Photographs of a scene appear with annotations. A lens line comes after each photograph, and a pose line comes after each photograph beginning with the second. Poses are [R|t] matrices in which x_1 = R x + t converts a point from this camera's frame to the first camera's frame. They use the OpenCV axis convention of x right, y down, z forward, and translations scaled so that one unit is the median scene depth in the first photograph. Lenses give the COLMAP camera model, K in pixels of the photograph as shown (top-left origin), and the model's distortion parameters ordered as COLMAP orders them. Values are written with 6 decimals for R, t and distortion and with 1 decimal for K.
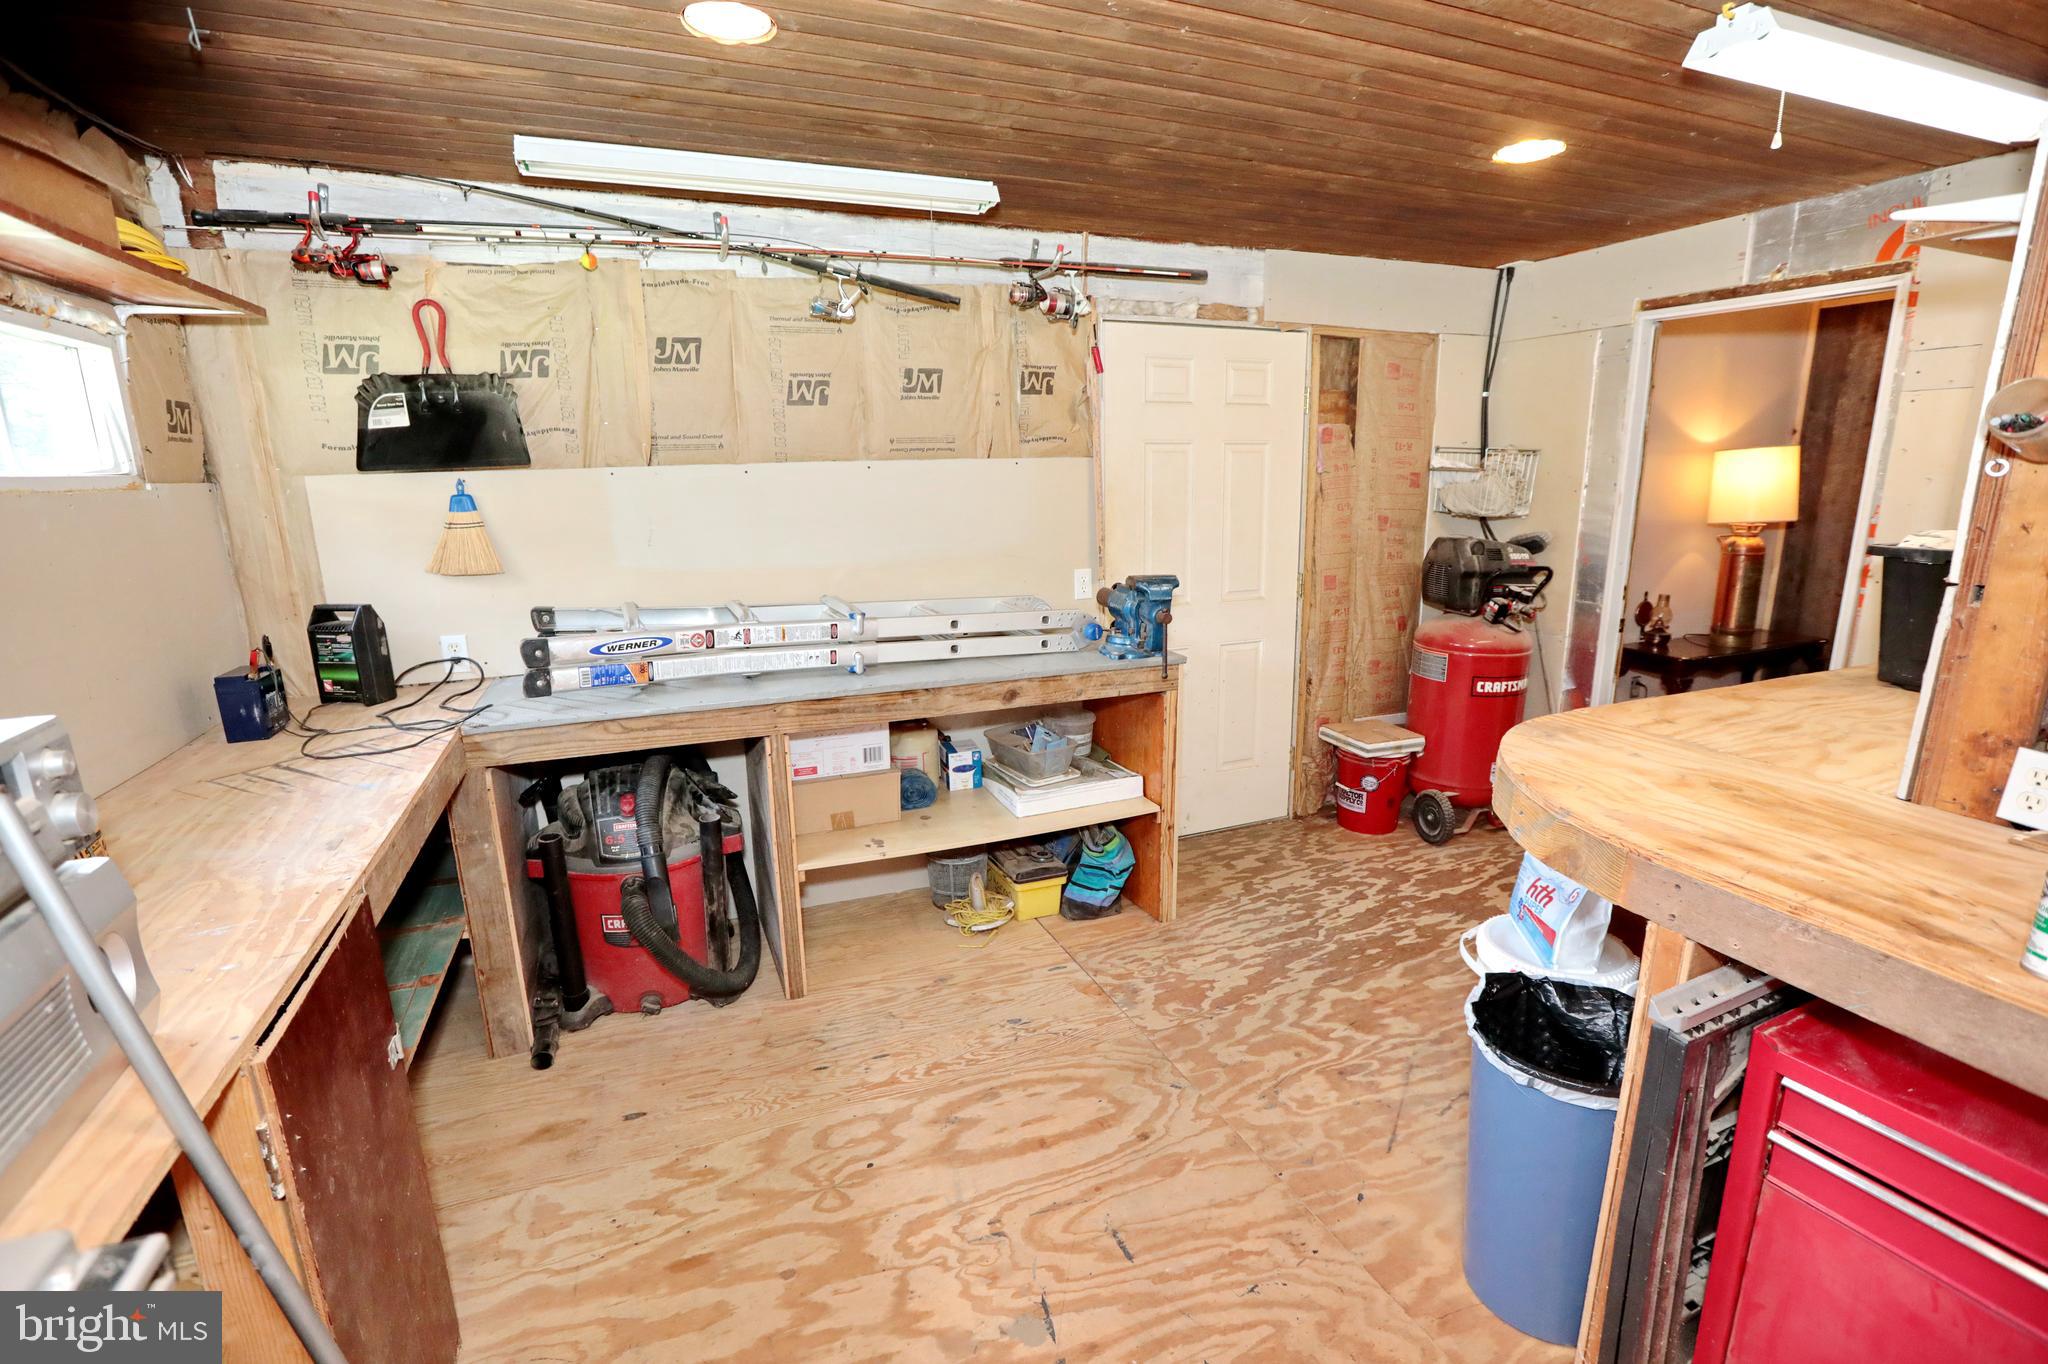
lens RADIAL K [[975.7, 0, 1035.5], [0, 975.7, 685.0], [0, 0, 1]] dist [-0.055366, 0.022847]
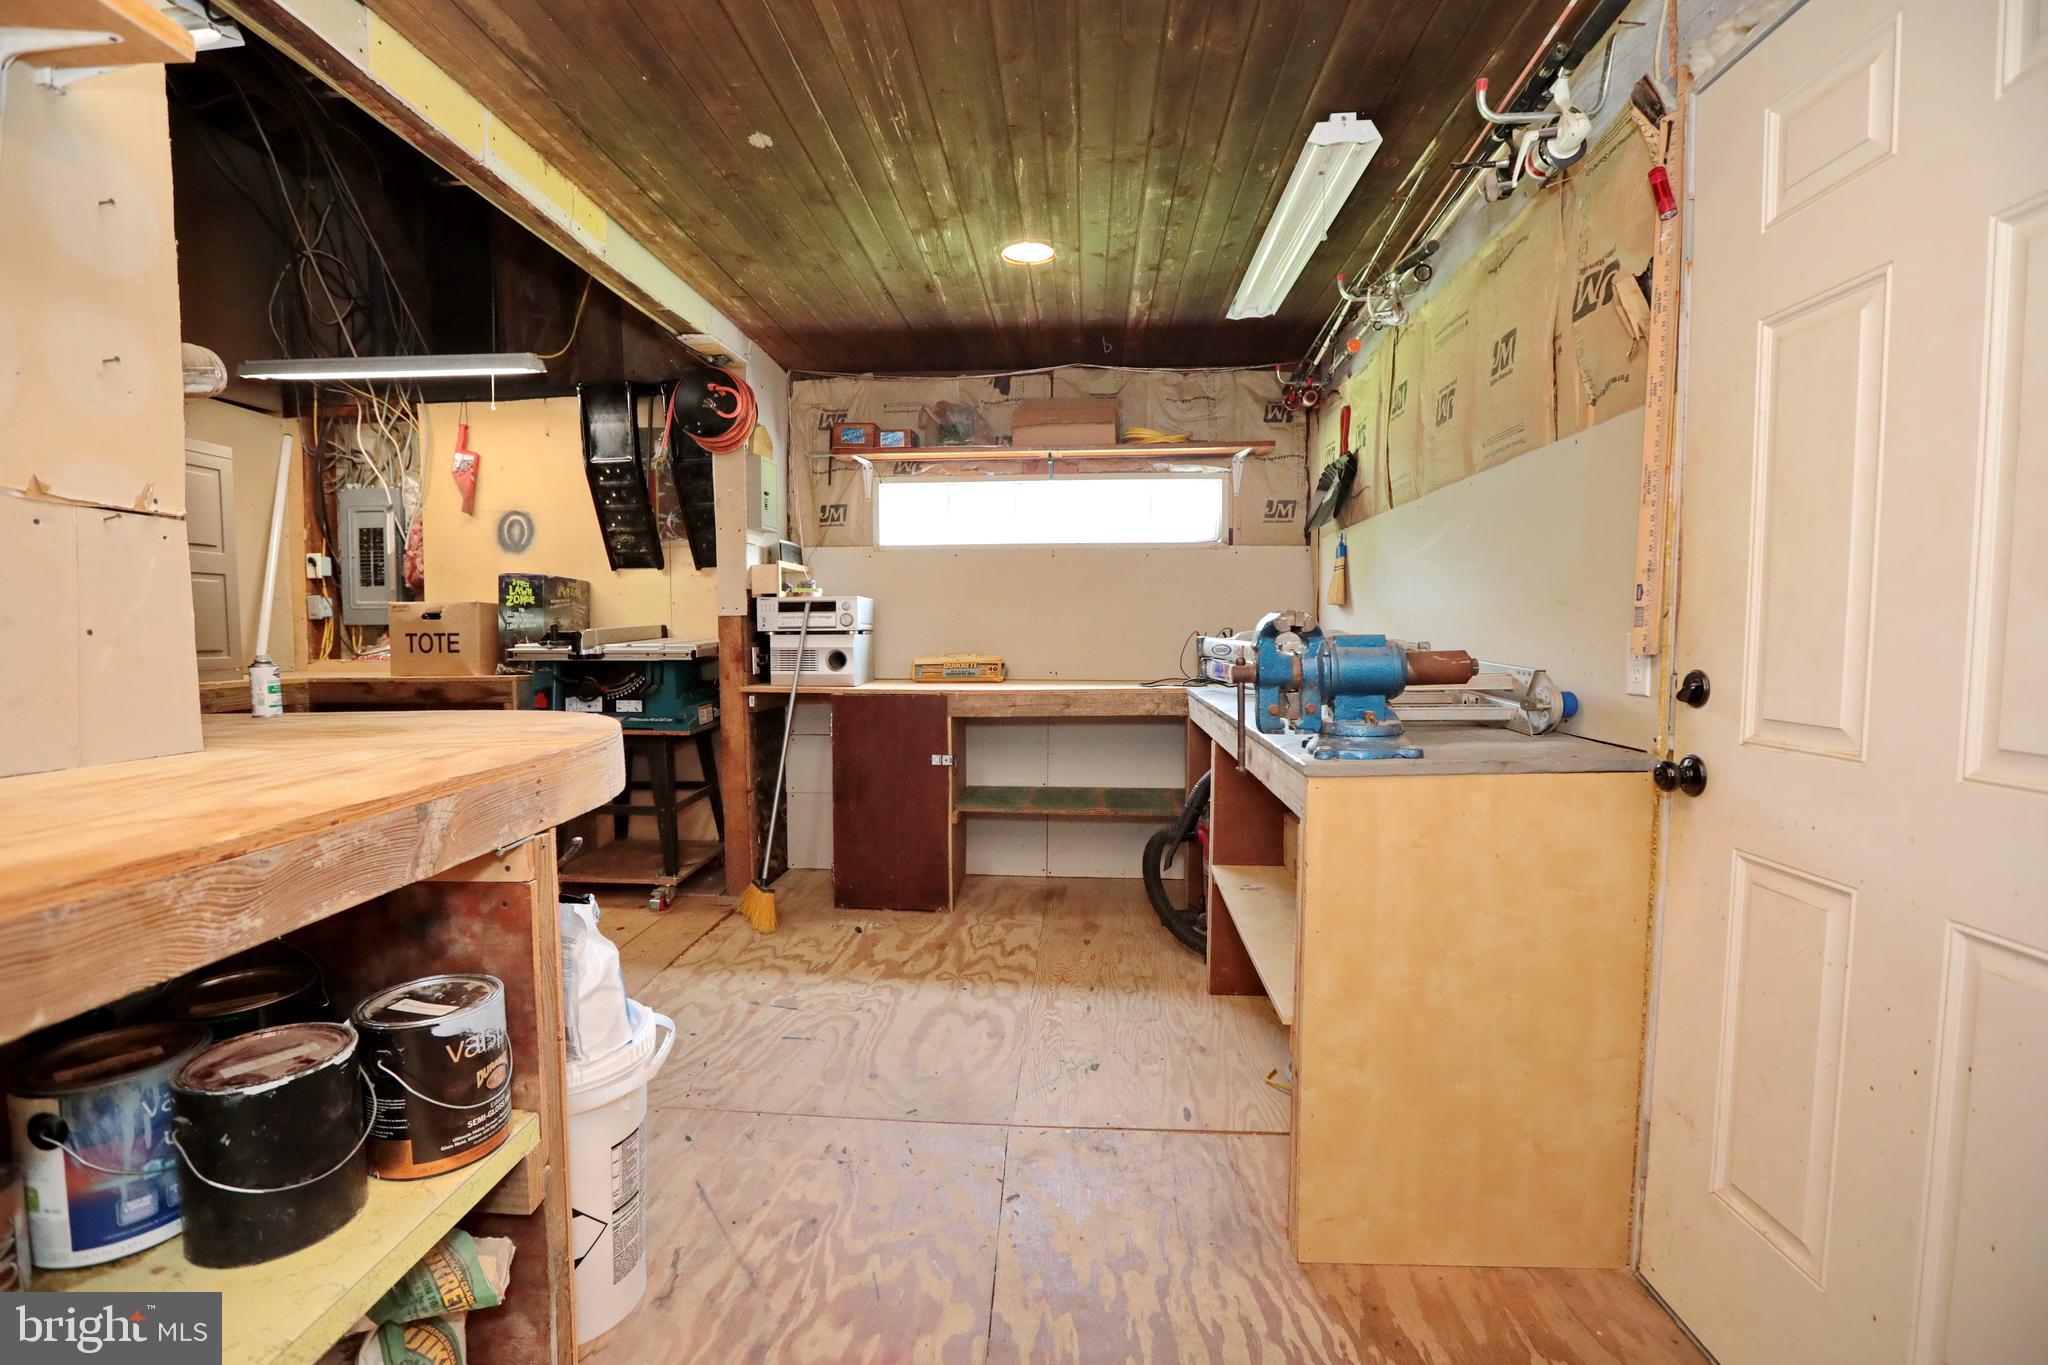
lens RADIAL K [[975.7, 0, 1035.5], [0, 975.7, 685.5], [0, 0, 1]] dist [-0.055366, 0.022847]
pose [[-0.468628, 0.060438, -0.881326, 1.008215], [-0.182128, 0.969614, 0.163336, -0.194155], [0.864417, 0.237058, -0.443381, 1.587274]]
